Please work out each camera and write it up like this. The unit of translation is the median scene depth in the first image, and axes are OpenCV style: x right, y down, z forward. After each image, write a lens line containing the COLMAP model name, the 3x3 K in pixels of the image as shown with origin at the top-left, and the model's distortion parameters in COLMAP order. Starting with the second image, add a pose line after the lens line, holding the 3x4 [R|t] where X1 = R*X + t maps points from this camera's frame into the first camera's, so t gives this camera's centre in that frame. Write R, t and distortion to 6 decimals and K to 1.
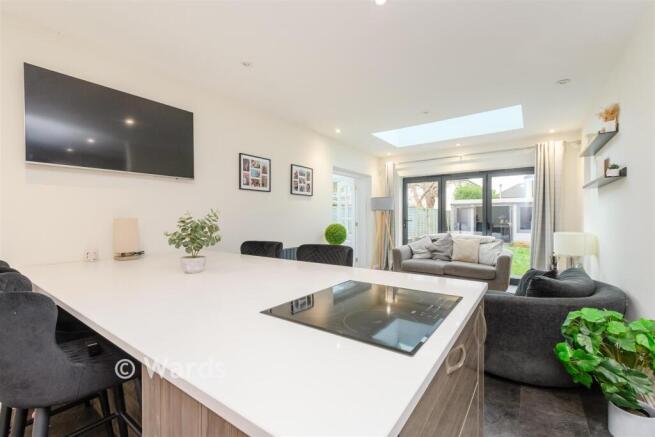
lens RADIAL K [[286.6, 0, 327.5], [0, 286.6, 218.5], [0, 0, 1]] dist [0.000444, 0.000103]
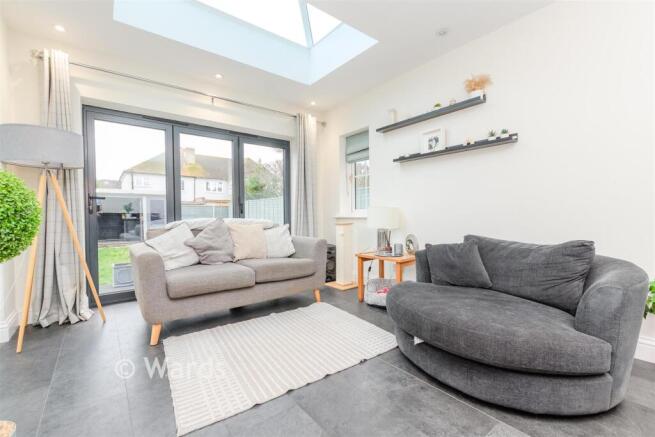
lens RADIAL K [[286.6, 0, 327.5], [0, 286.6, 218.5], [0, 0, 1]] dist [0.000444, 0.000103]
pose [[0.268796, -0.004432, 0.963187, -0.085119], [0.010058, 0.999948, 0.001794, 0.052516], [-0.963145, 0.009206, 0.268827, 0.585151]]
